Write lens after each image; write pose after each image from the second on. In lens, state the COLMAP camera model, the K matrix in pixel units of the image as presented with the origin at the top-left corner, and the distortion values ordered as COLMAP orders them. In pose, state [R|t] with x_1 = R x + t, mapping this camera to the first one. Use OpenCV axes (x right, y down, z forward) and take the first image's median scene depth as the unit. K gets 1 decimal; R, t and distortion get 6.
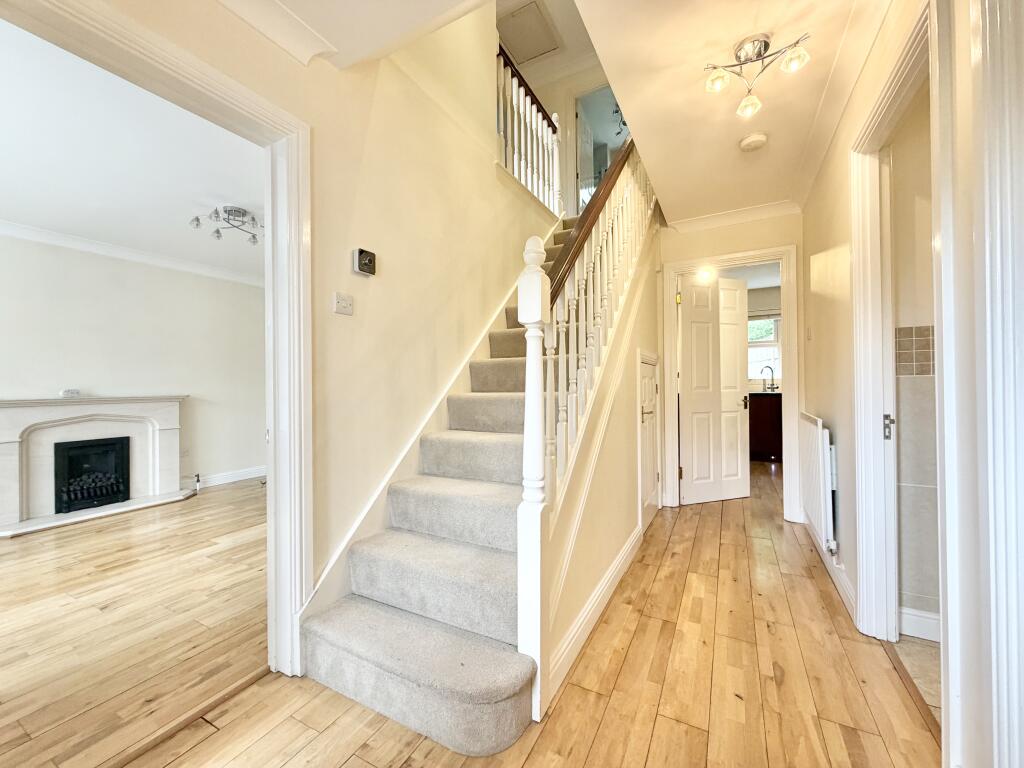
lens RADIAL K [[408.9, 0, 508.9], [0, 408.9, 384.1], [0, 0, 1]] dist [0.000448, -0.000046]
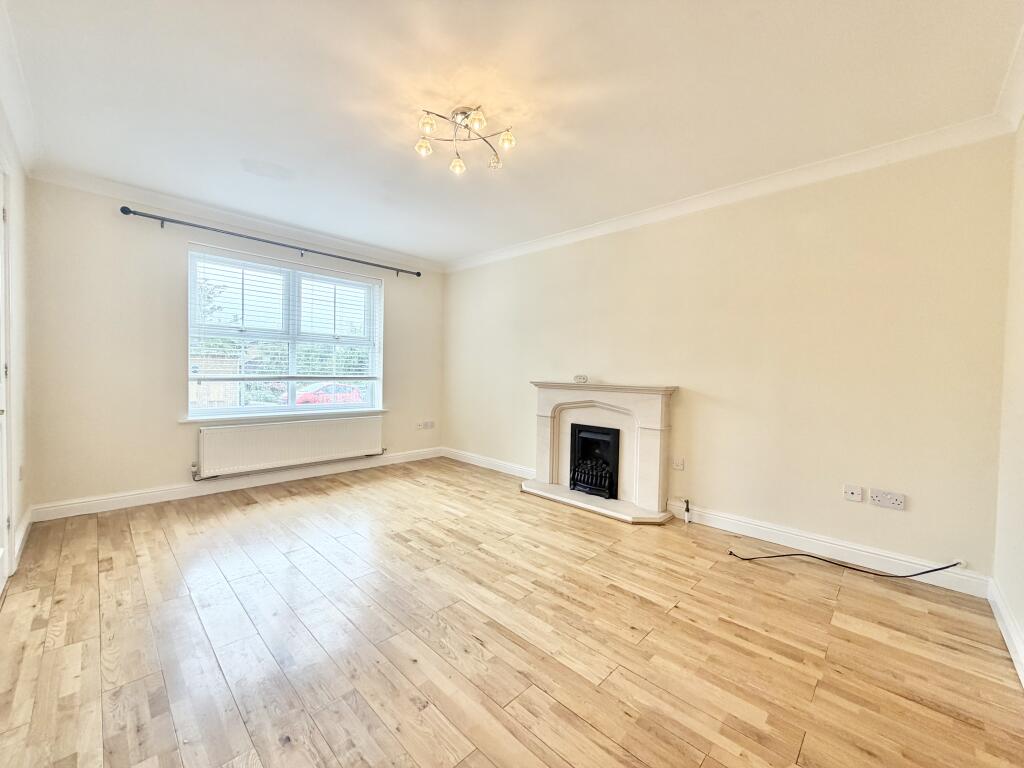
lens RADIAL K [[408.9, 0, 508.9], [0, 408.9, 384.1], [0, 0, 1]] dist [0.000448, -0.000046]
pose [[-0.274990, 0.036970, -0.960736, -0.011835], [-0.014831, 0.998978, 0.042687, -0.005895], [0.961333, 0.025987, -0.274160, 1.204738]]
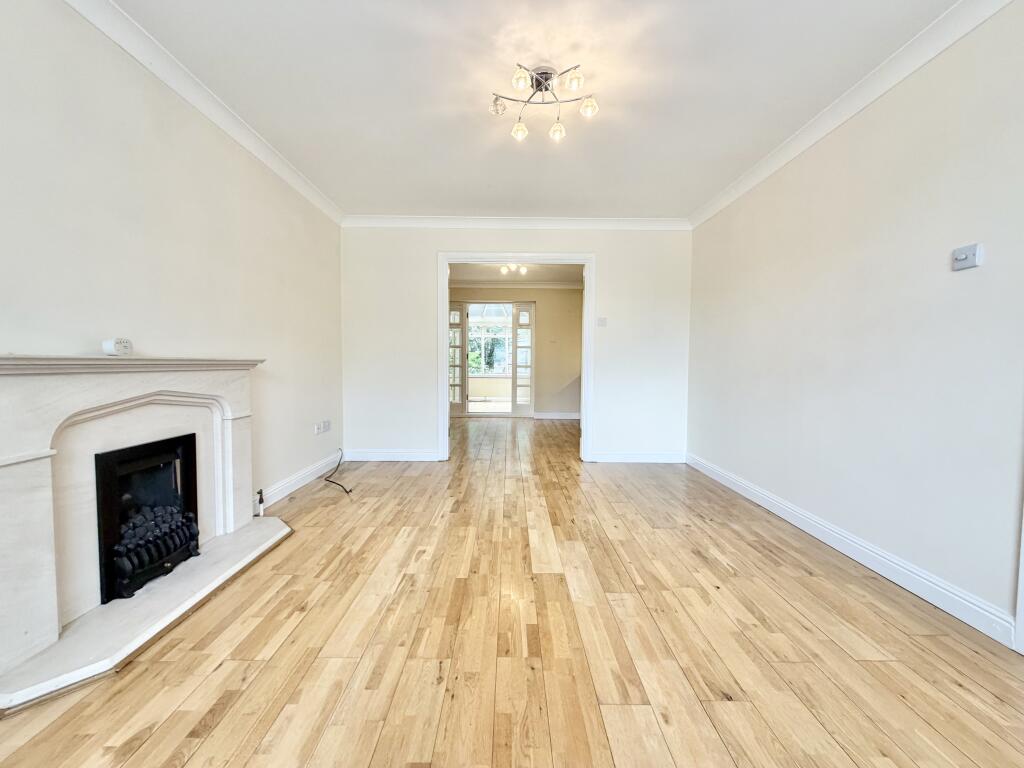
lens RADIAL K [[411.7, 0, 512.0], [0, 411.7, 384.0], [0, 0, 1]] dist [0.002261, 0.000410]
pose [[0.877400, -0.004475, 0.479739, -0.980041], [-0.021807, 0.998551, 0.049198, 0.033816], [-0.479264, -0.053628, 0.876031, 0.396882]]
